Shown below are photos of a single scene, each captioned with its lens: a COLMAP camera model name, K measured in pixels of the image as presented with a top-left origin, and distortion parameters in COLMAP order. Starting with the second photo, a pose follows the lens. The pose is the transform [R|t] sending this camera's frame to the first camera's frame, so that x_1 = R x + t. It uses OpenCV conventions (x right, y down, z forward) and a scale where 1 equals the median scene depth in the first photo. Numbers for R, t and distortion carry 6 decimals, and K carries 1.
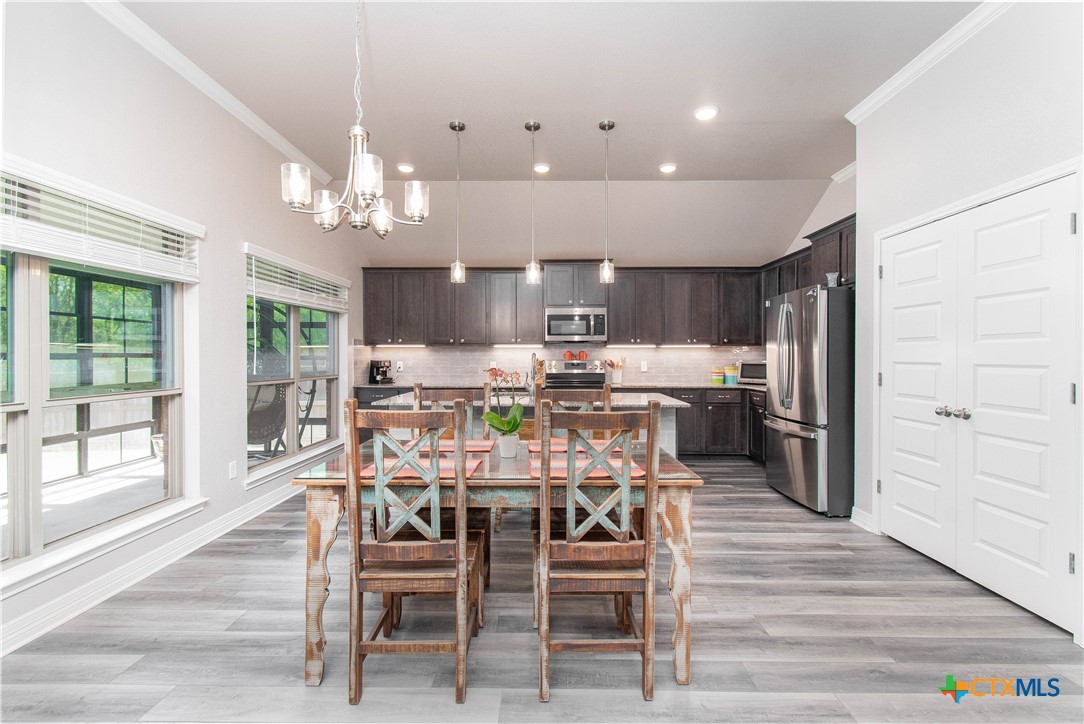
lens RADIAL K [[483.6, 0, 541.1], [0, 483.6, 359.3], [0, 0, 1]] dist [0.002412, -0.001218]
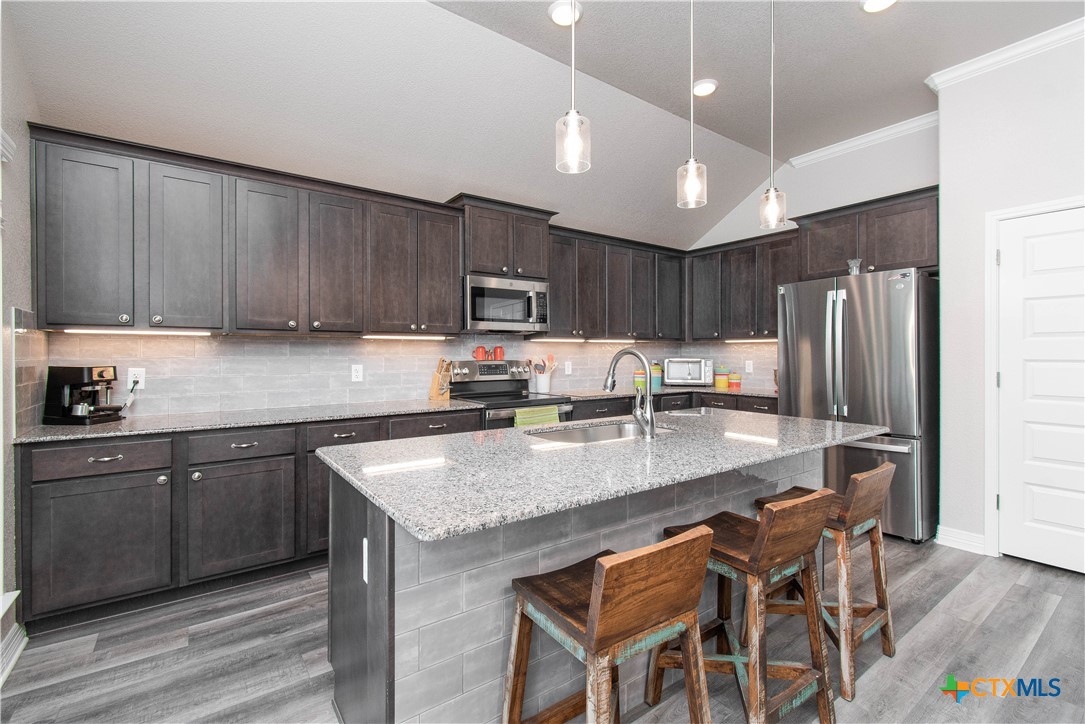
lens RADIAL K [[484.1, 0, 543.5], [0, 484.1, 355.0], [0, 0, 1]] dist [0.001565, 0.000187]
pose [[0.798413, -0.004422, 0.602093, -0.280509], [0.006744, 0.999976, -0.001600, -0.004203], [-0.602072, 0.005338, 0.798424, 0.459283]]
